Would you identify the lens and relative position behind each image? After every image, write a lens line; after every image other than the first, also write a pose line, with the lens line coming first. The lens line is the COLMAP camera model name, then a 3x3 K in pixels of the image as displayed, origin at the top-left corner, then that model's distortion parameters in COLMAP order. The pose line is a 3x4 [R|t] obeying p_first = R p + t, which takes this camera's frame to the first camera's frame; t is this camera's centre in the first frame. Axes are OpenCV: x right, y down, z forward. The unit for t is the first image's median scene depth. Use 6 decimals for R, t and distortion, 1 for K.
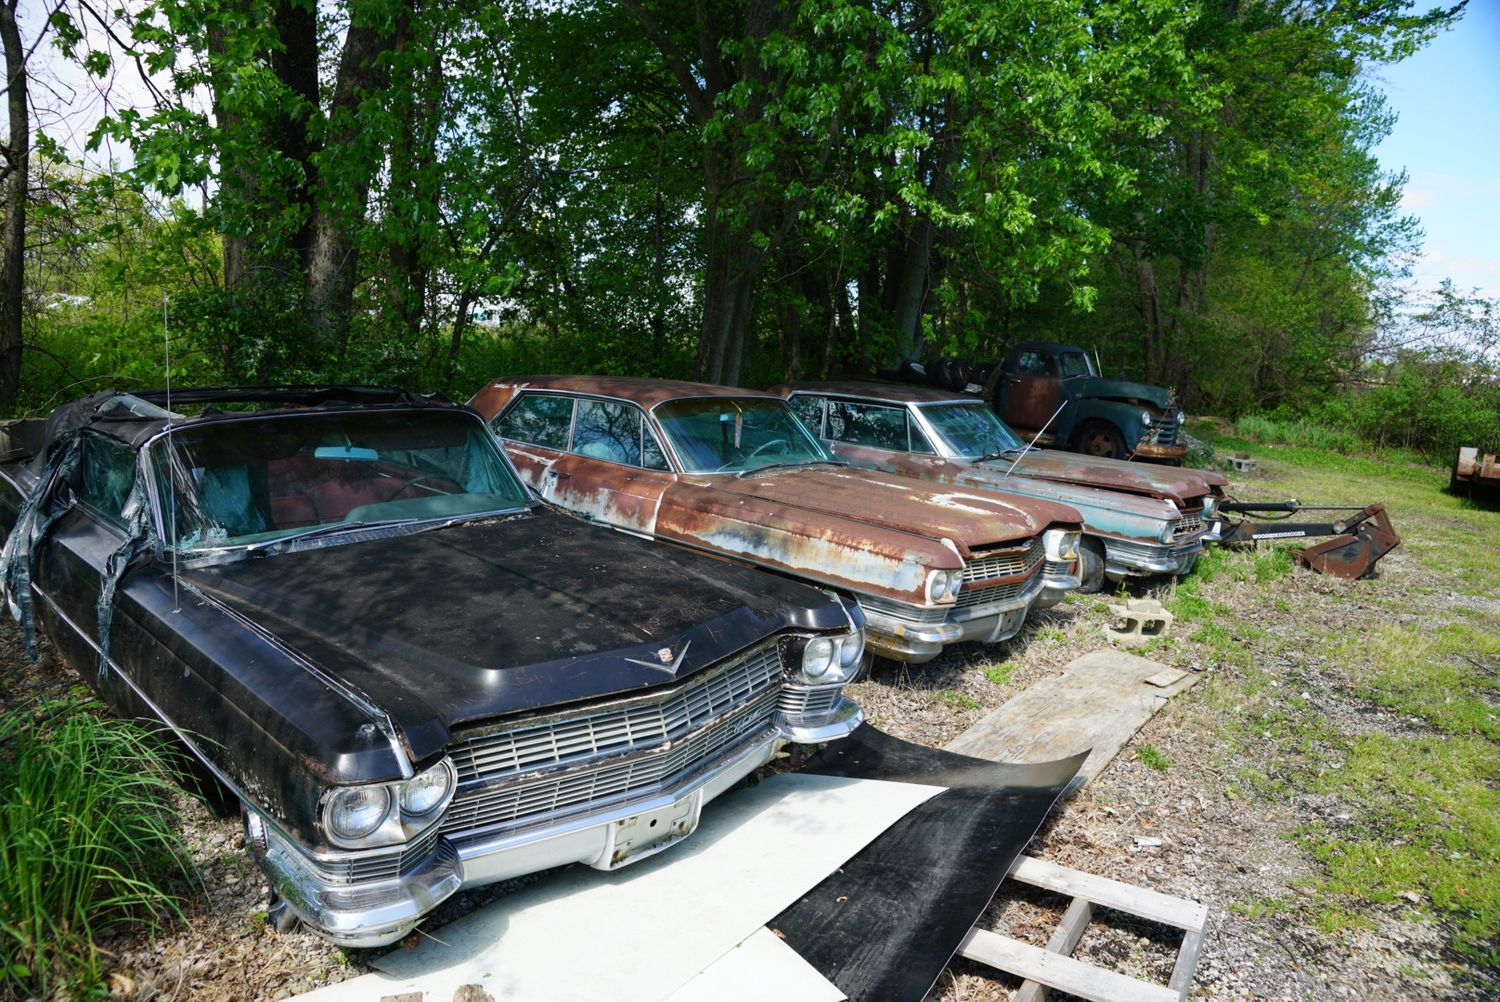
lens RADIAL K [[1010.2, 0, 750.0], [0, 1010.2, 501.0], [0, 0, 1]] dist [-0.061071, 0.001667]
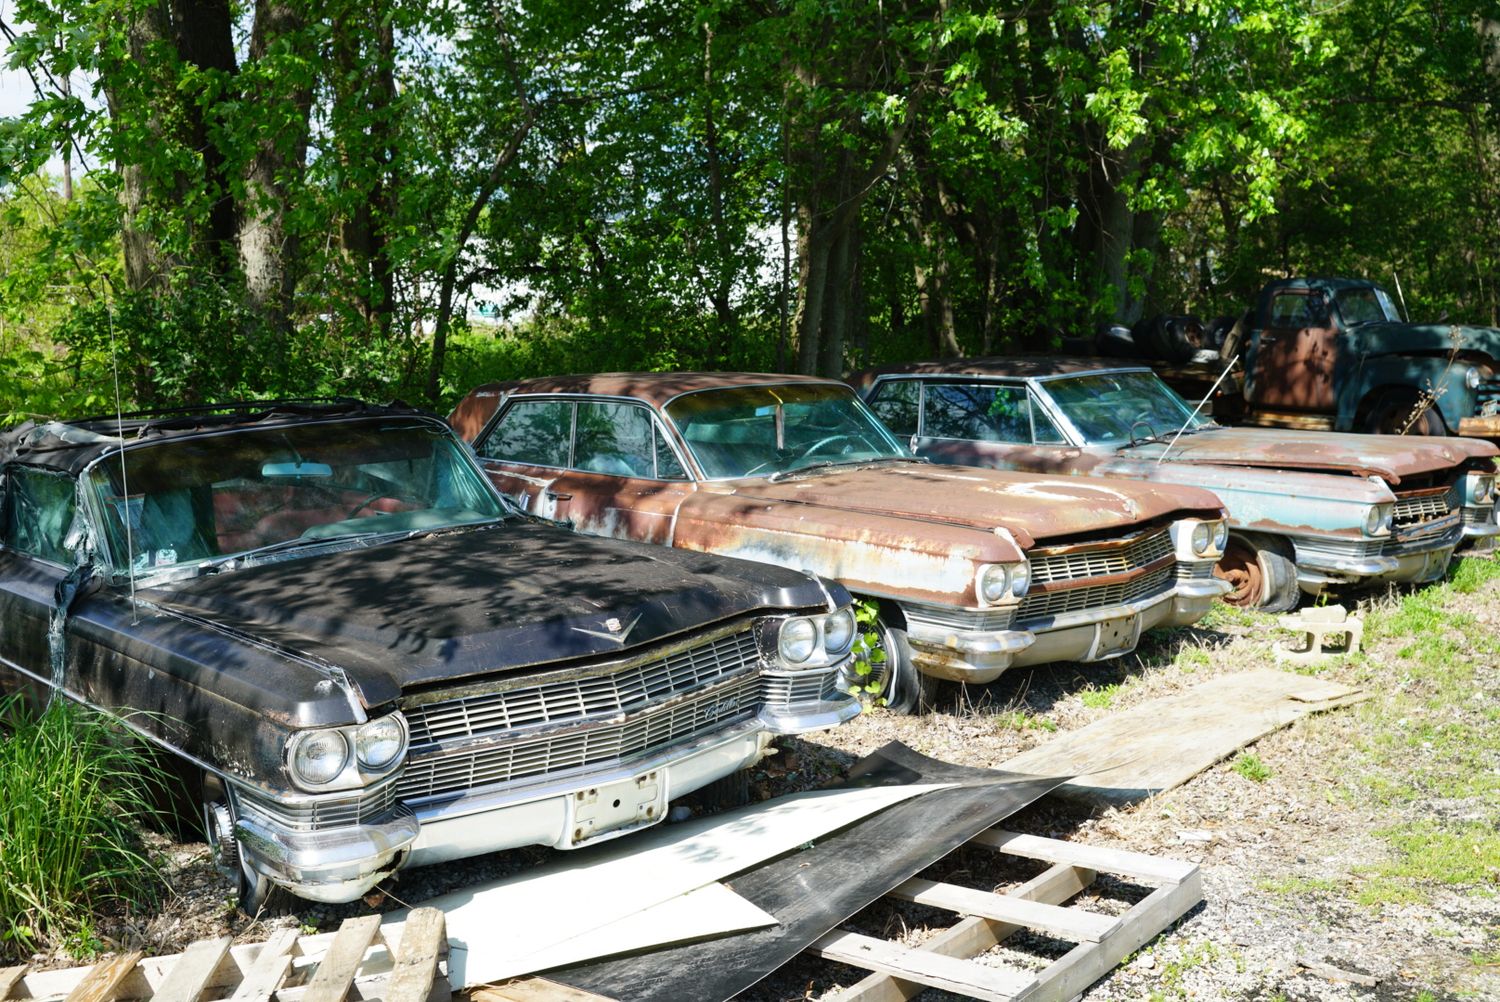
lens RADIAL K [[1576.8, 0, 750.0], [0, 1576.8, 501.0], [0, 0, 1]] dist [0.076316, -0.304077]
pose [[0.991871, -0.070203, -0.106132, 0.151373], [0.065430, 0.996712, -0.047802, 0.075038], [0.109139, 0.040469, 0.993202, -0.372081]]
